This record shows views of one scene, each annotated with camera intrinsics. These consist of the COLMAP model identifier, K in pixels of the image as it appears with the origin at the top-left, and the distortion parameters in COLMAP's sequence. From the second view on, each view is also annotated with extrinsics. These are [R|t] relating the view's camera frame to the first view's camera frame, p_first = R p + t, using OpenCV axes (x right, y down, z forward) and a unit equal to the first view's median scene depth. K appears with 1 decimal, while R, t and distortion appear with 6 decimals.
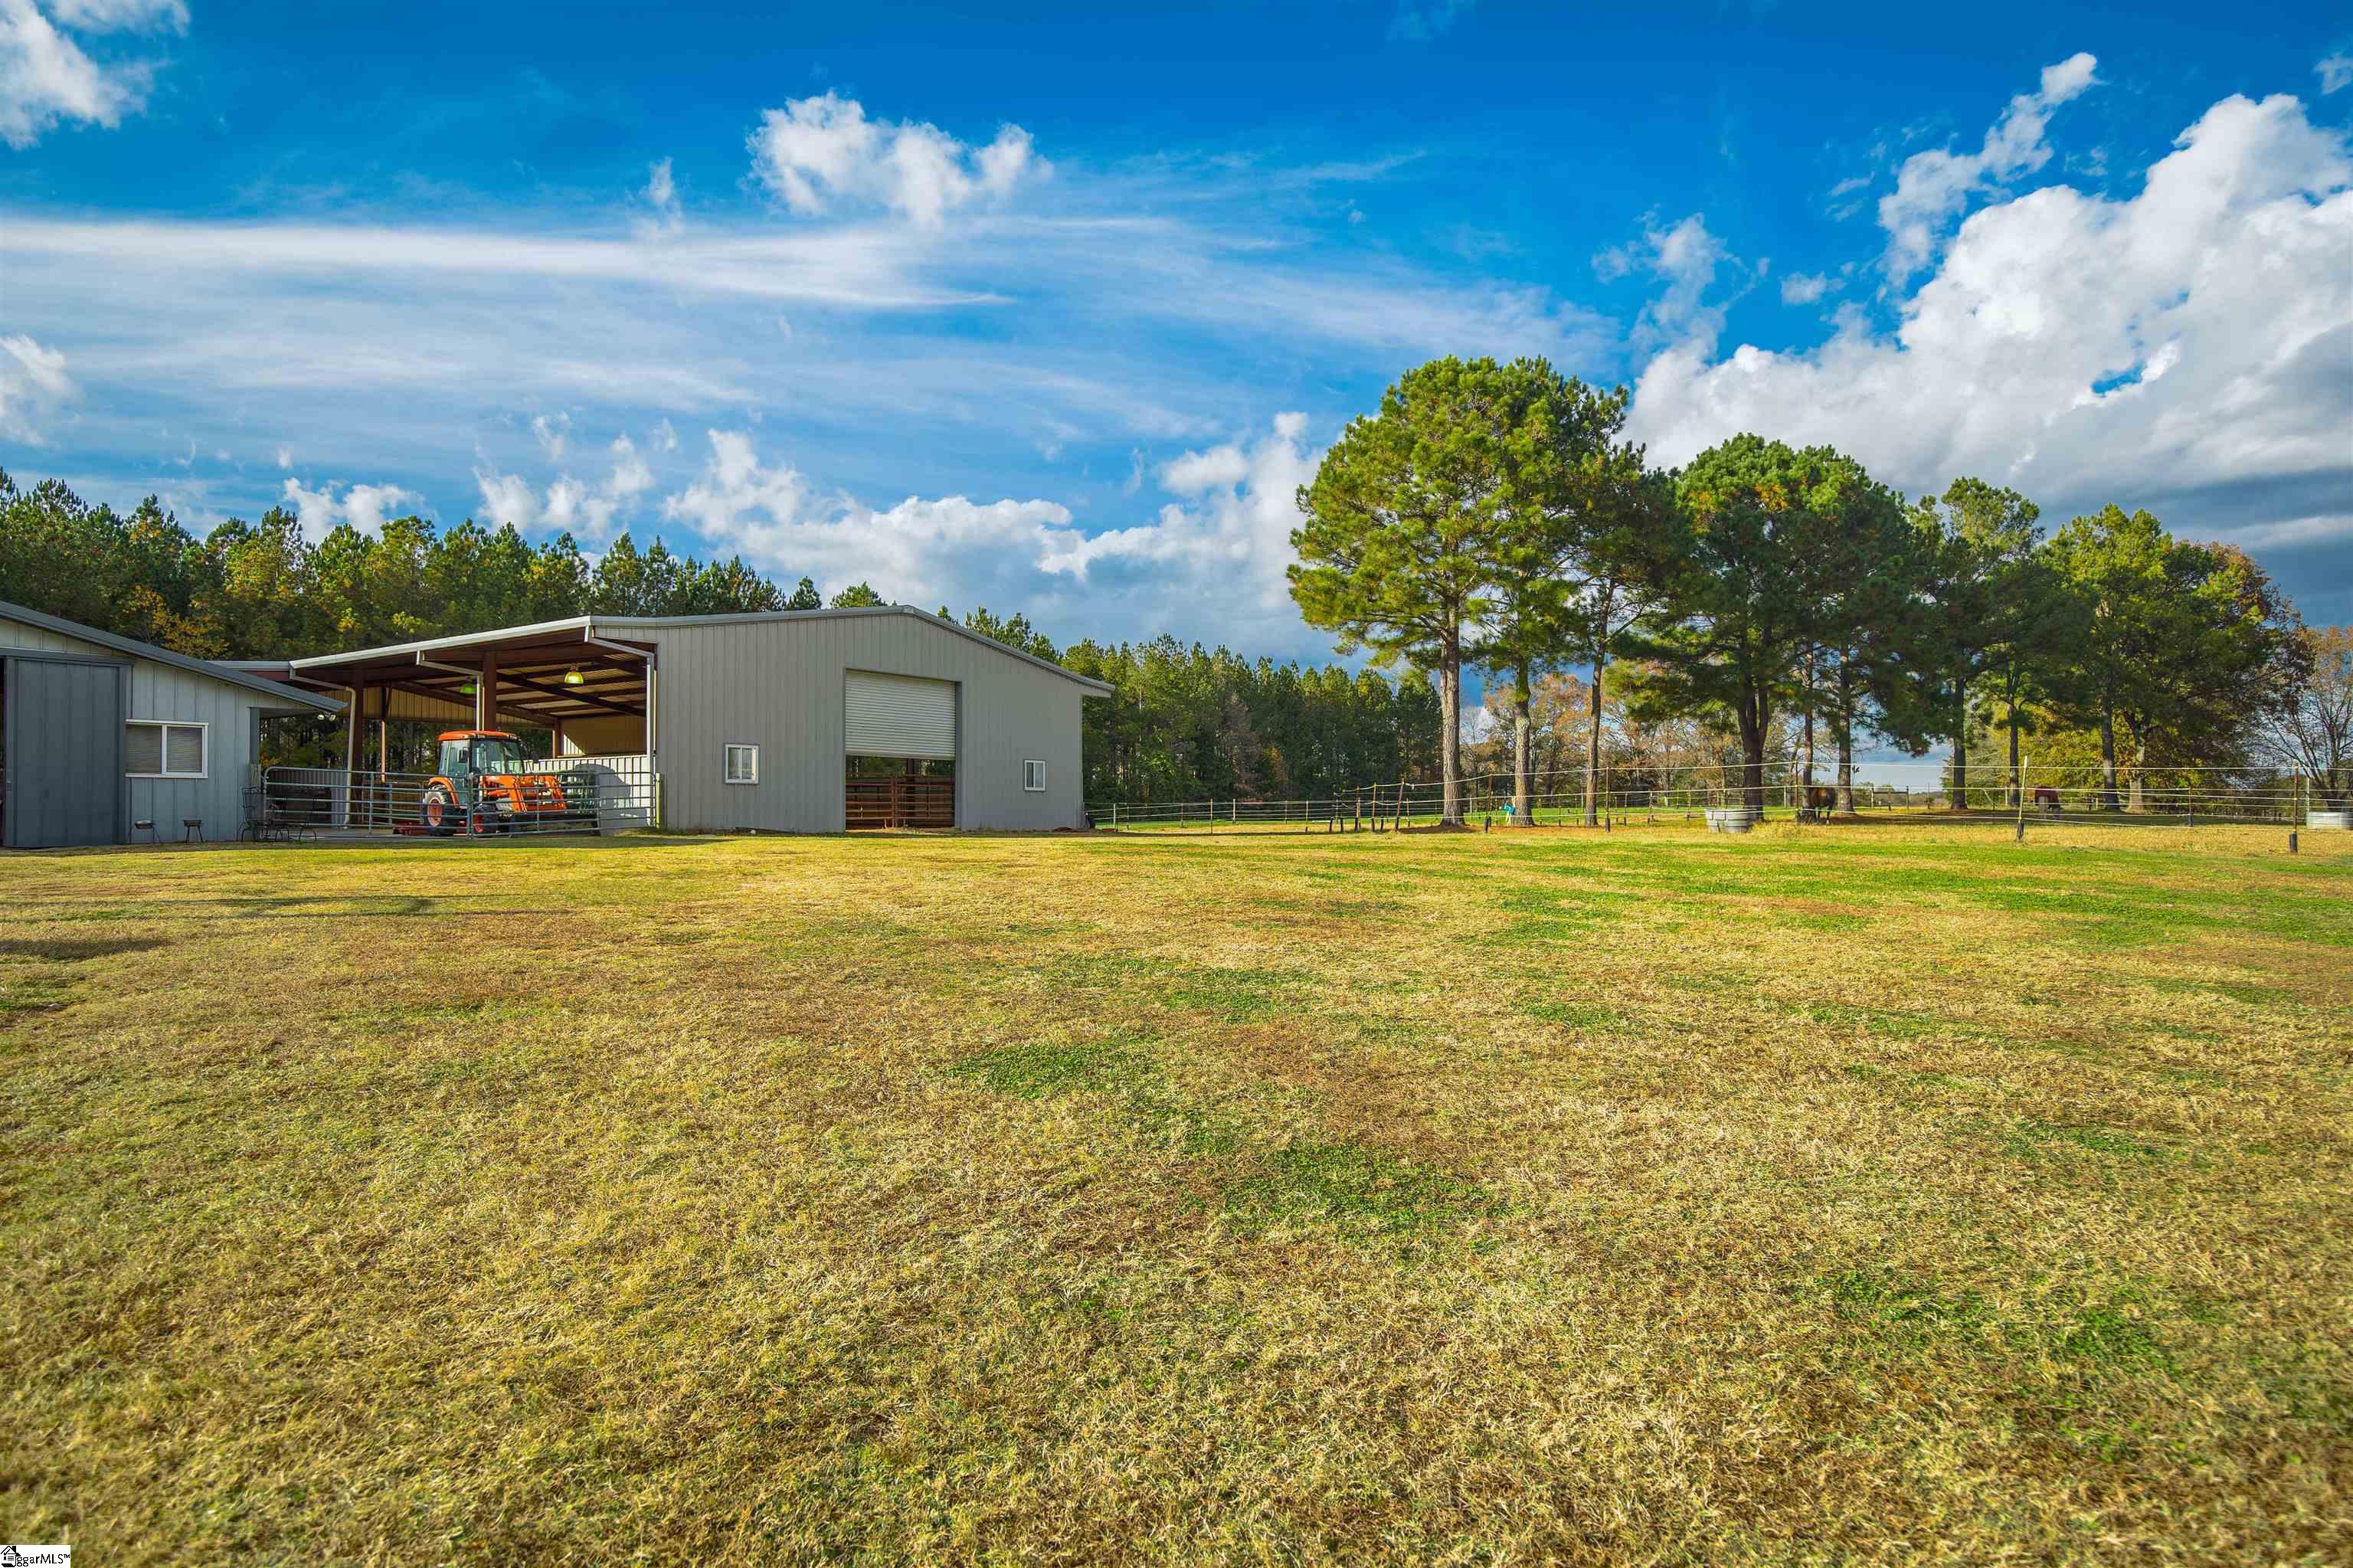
lens RADIAL K [[1310.7, 0, 1176.5], [0, 1310.7, 784.0], [0, 0, 1]] dist [0.002271, -0.041169]
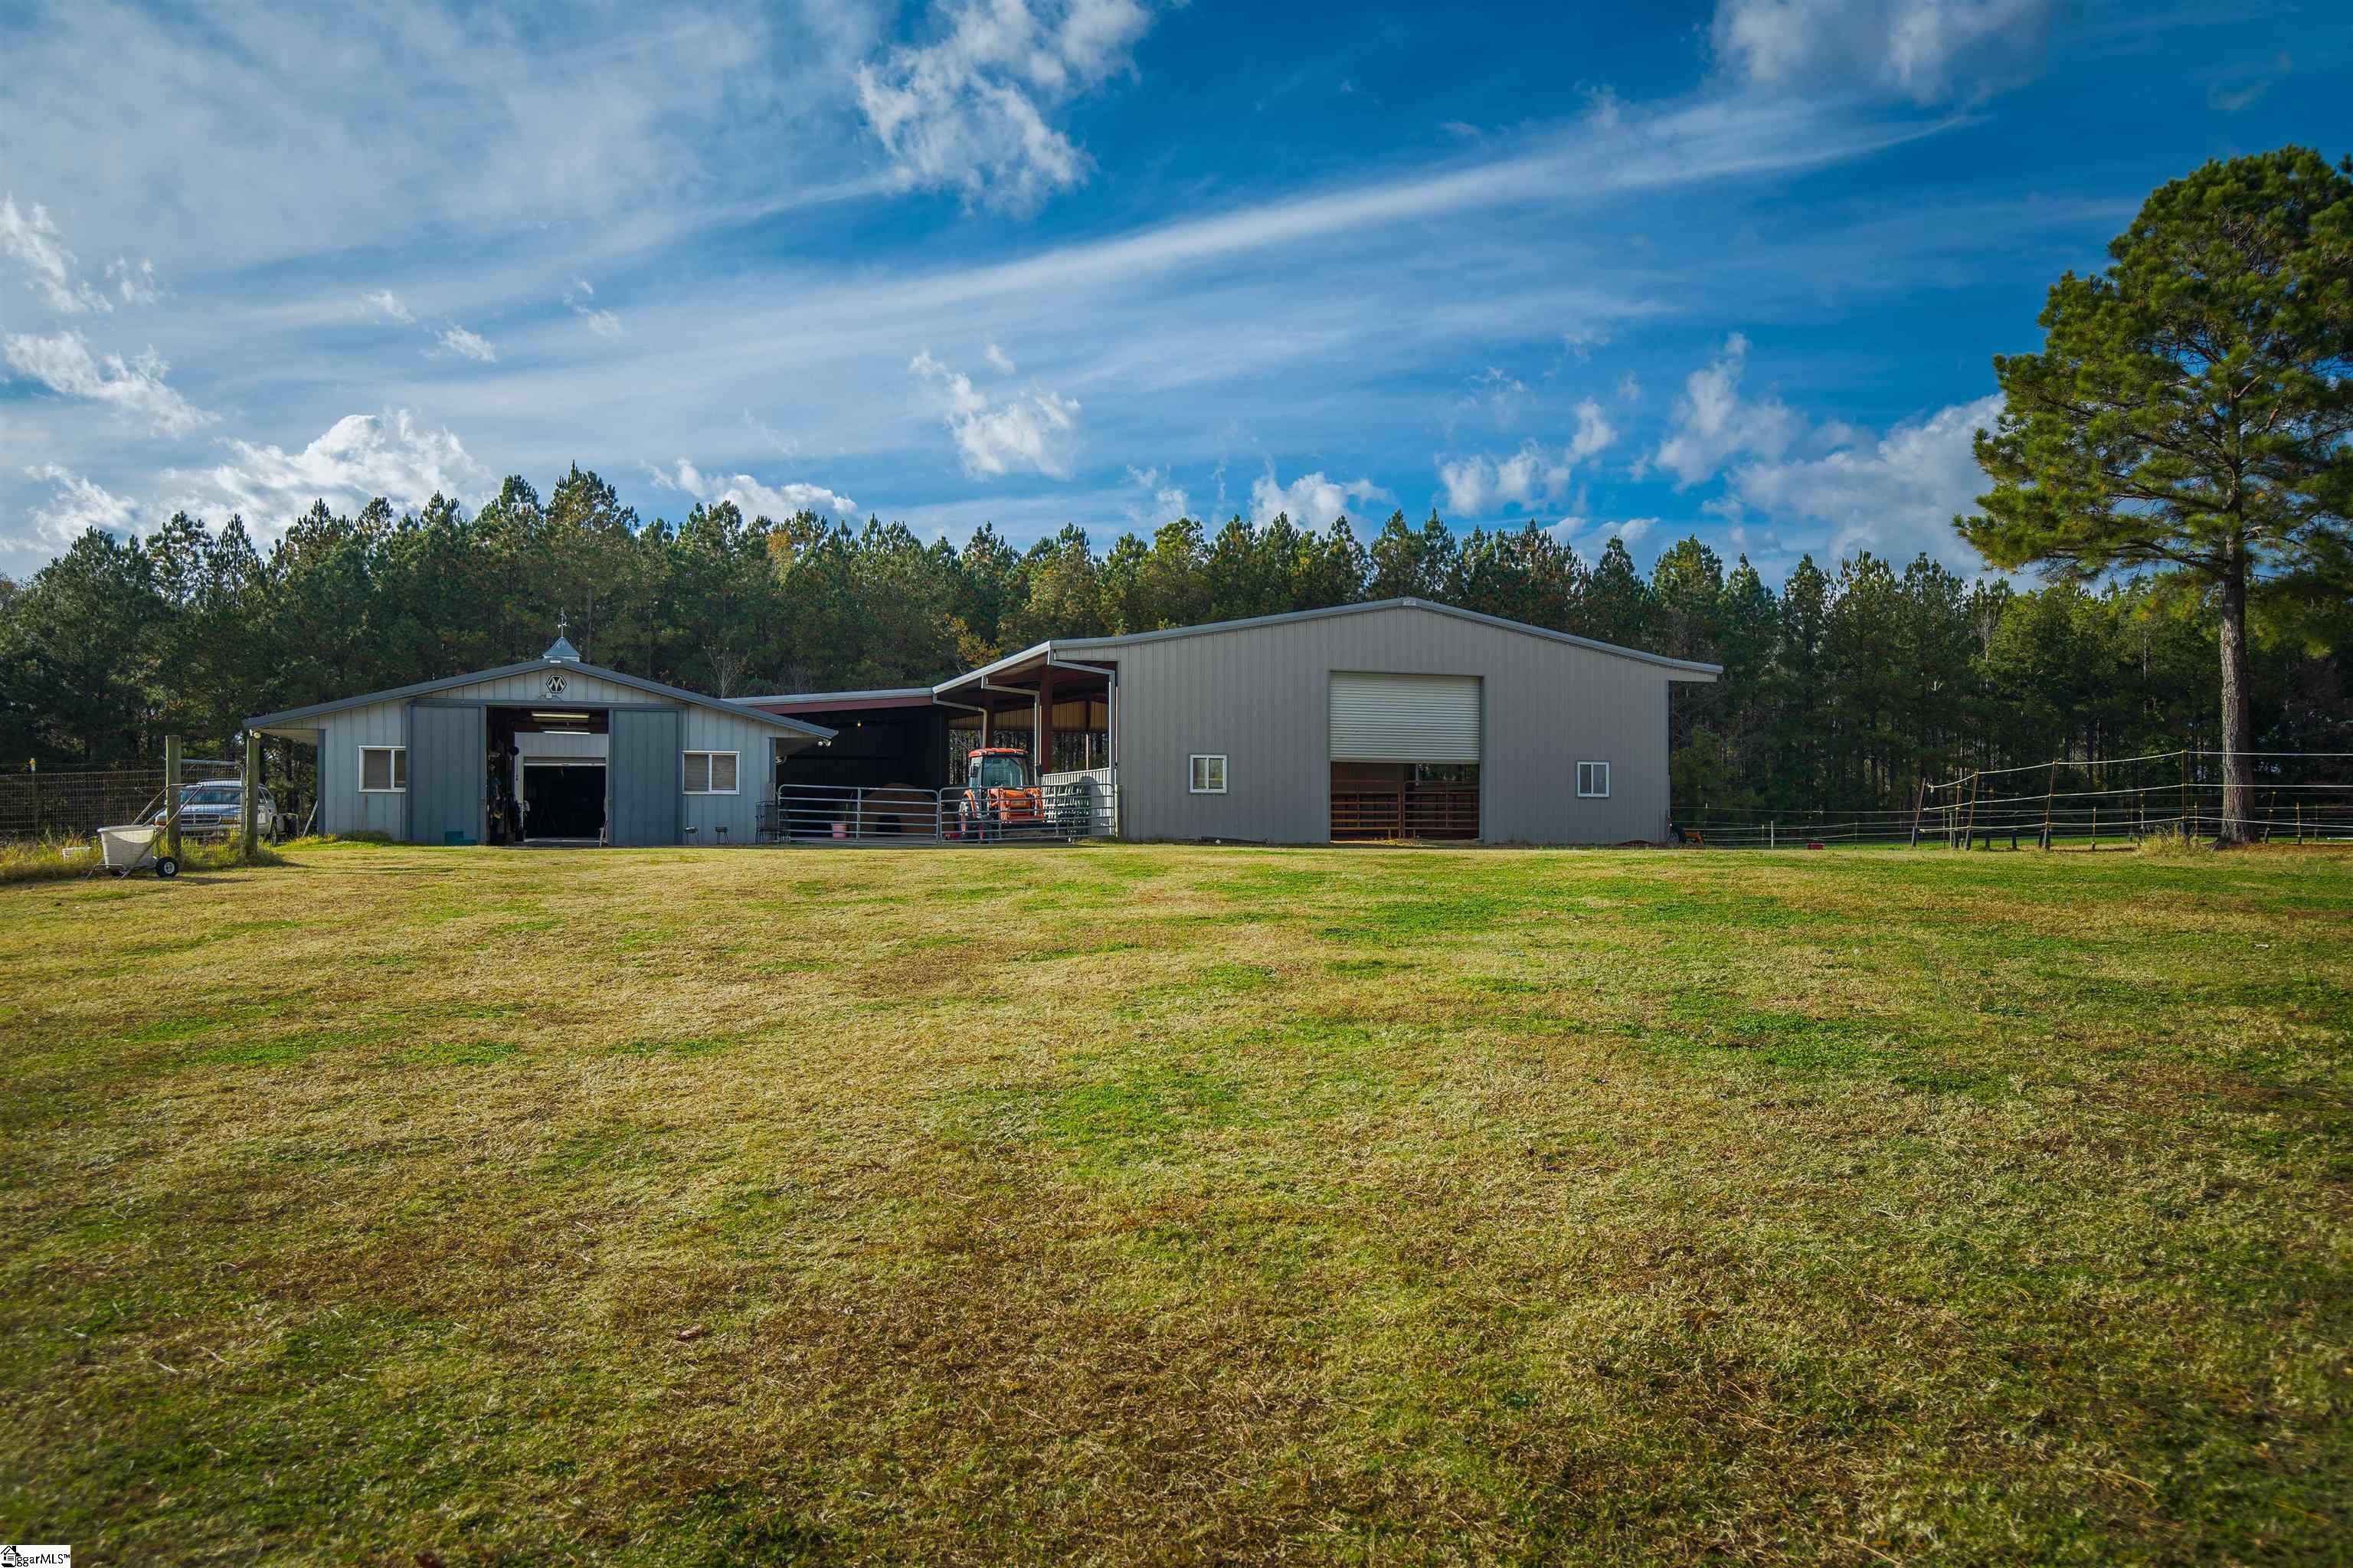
lens RADIAL K [[1660.0, 0, 1176.5], [0, 1660.0, 784.0], [0, 0, 1]] dist [-0.032283, 0.001105]
pose [[0.783229, -0.006252, -0.621701, 0.371044], [0.009293, 0.999955, 0.001652, -0.008284], [0.621663, -0.007072, 0.783253, -0.011790]]
